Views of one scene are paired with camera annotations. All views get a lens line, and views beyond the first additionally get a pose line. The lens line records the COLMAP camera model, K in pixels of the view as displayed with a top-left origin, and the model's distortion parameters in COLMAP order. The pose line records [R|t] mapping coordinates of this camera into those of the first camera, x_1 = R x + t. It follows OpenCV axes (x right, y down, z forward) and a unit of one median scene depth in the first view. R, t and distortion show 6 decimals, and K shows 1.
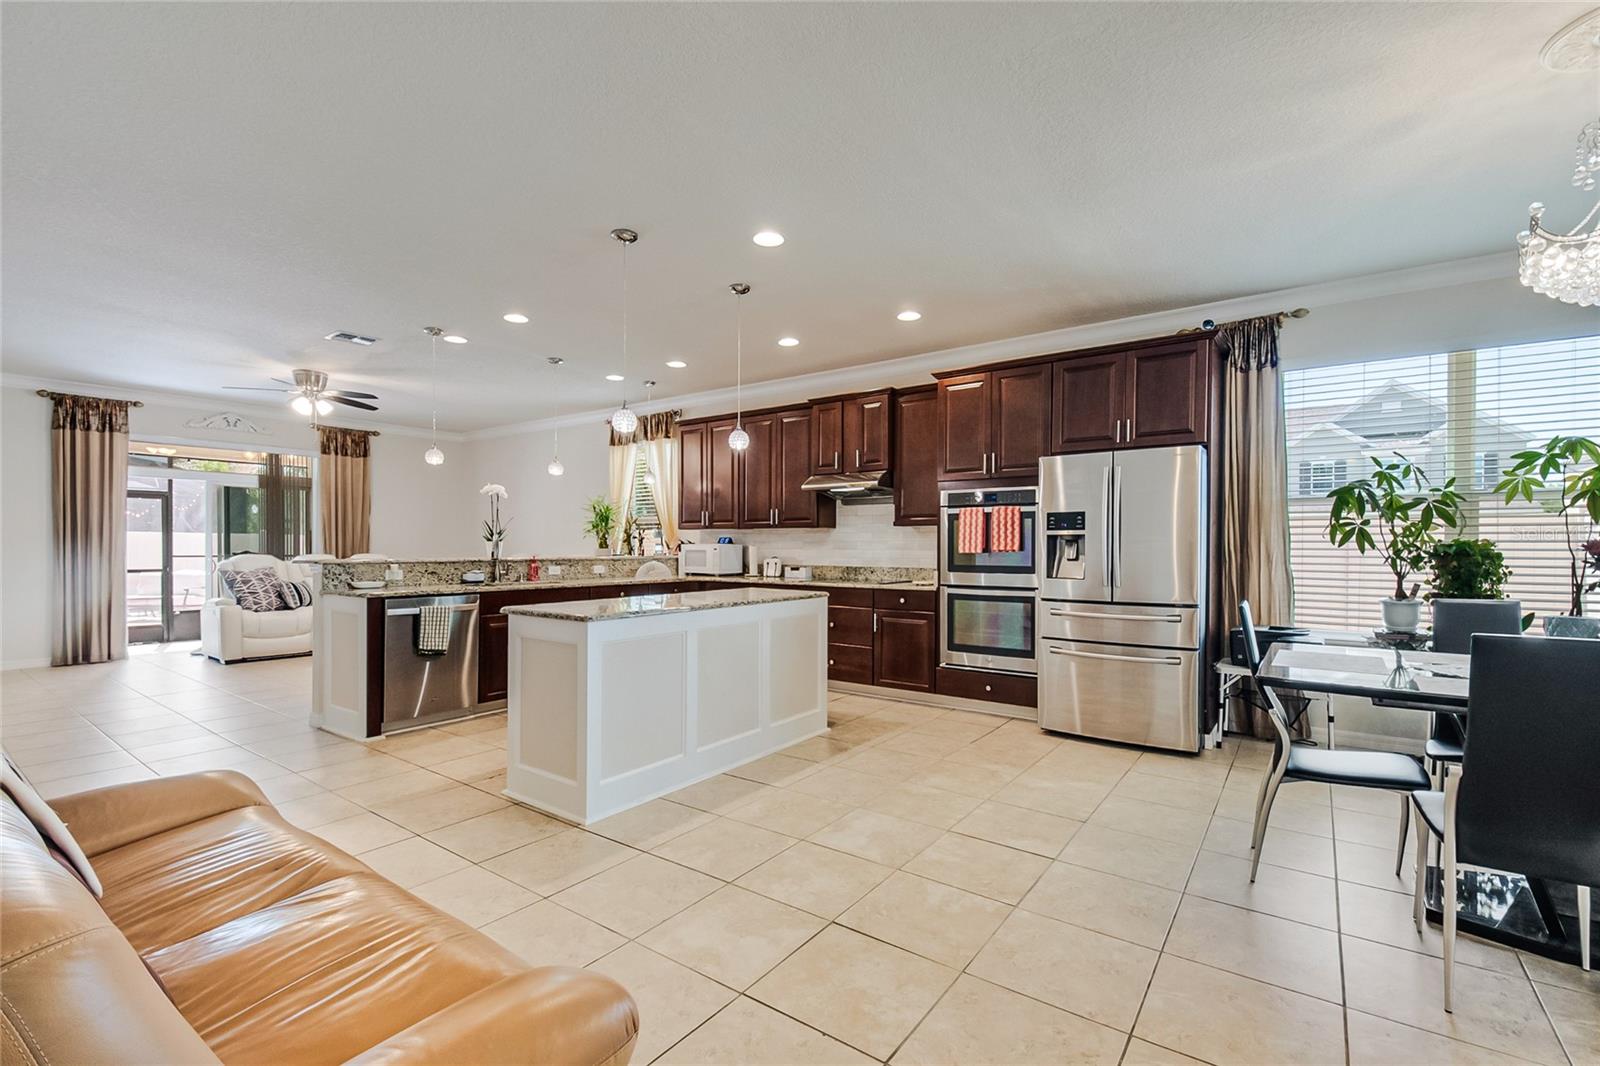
lens RADIAL K [[706.6, 0, 807.8], [0, 706.6, 553.3], [0, 0, 1]] dist [0.000877, -0.012263]
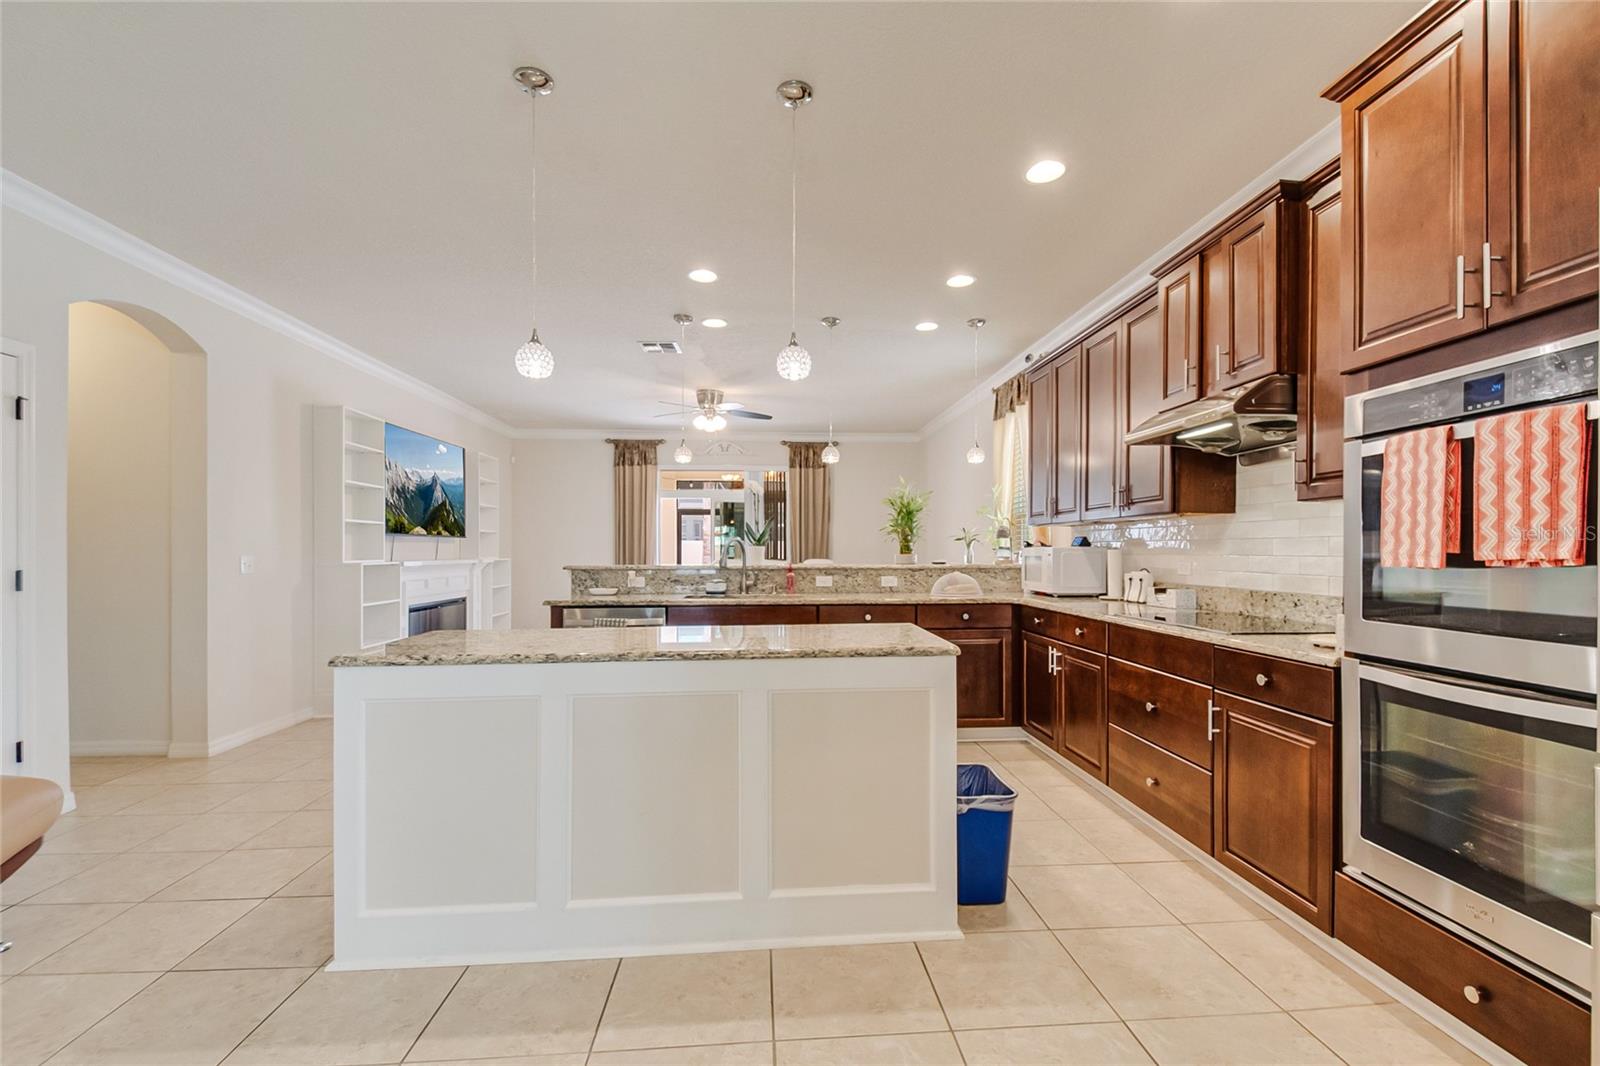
lens RADIAL K [[706.6, 0, 807.8], [0, 706.6, 553.3], [0, 0, 1]] dist [0.000877, -0.012263]
pose [[0.636603, -0.001833, -0.771189, 0.256758], [-0.002811, 0.999985, -0.004697, -0.004112], [0.771186, 0.005157, 0.636588, 0.480431]]
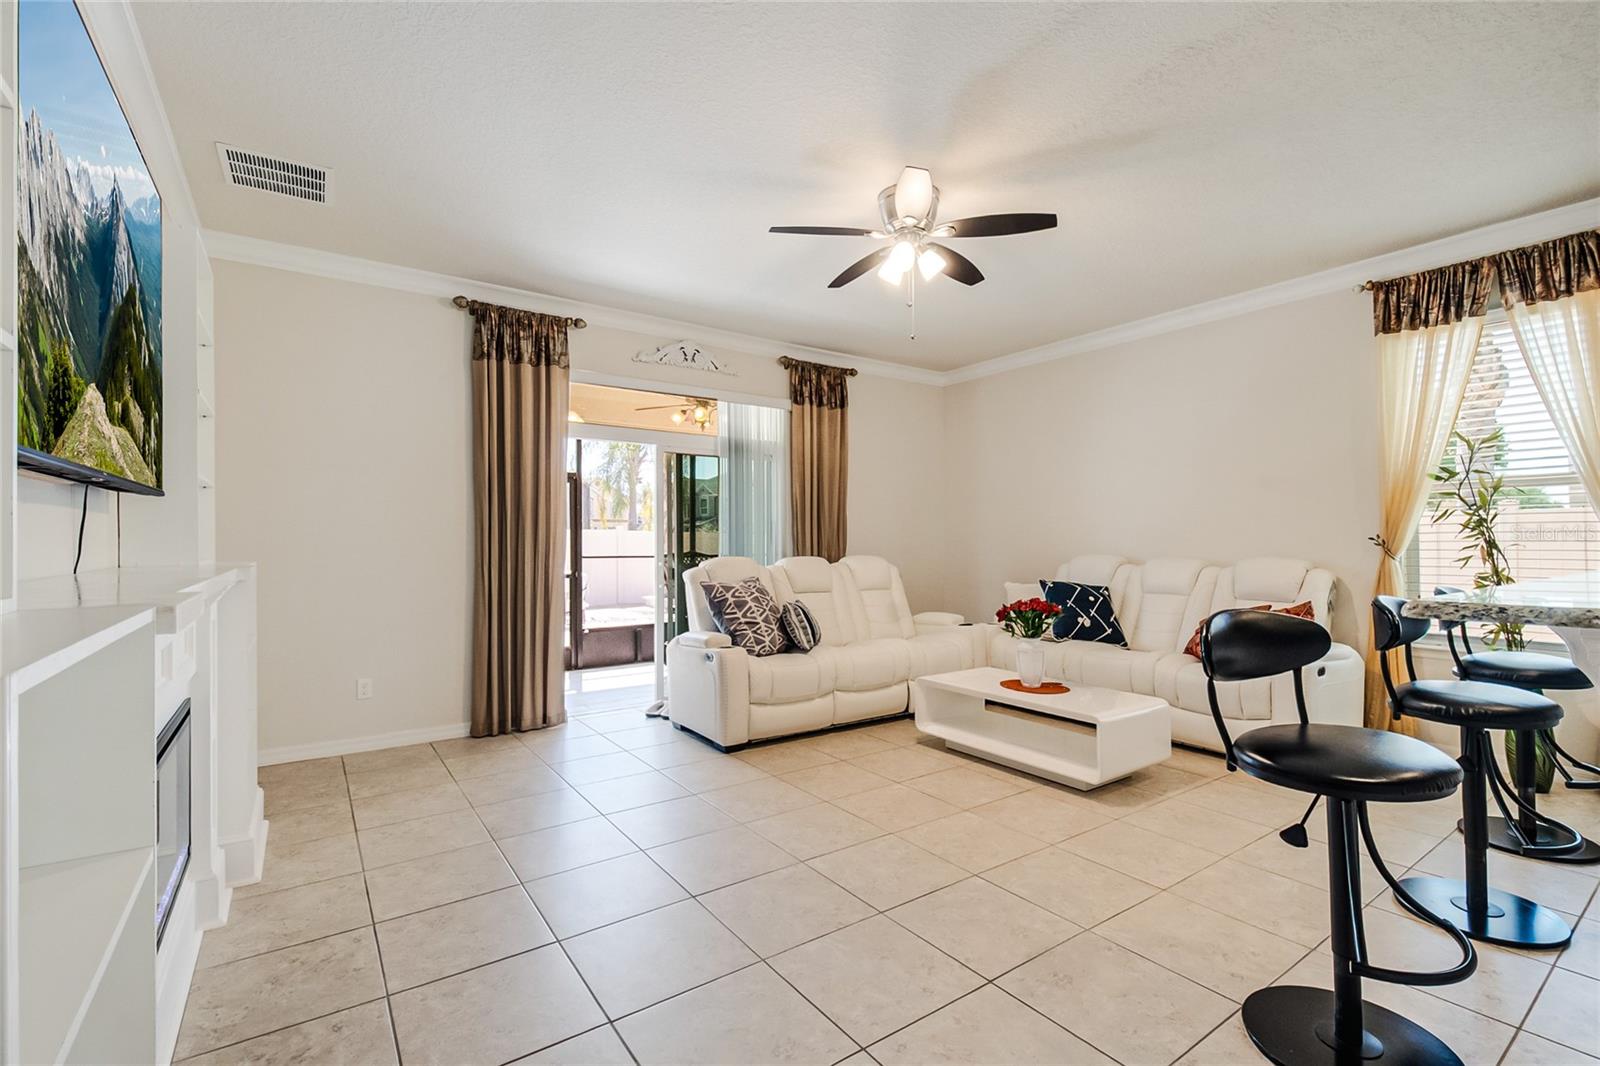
lens RADIAL K [[737.3, 0, 837.3], [0, 737.3, 541.5], [0, 0, 1]] dist [0.026655, -0.000024]
pose [[0.949096, -0.005075, -0.314947, -0.653435], [0.002913, 0.999969, -0.007334, -0.009943], [0.314974, 0.006043, 0.949081, 0.540583]]
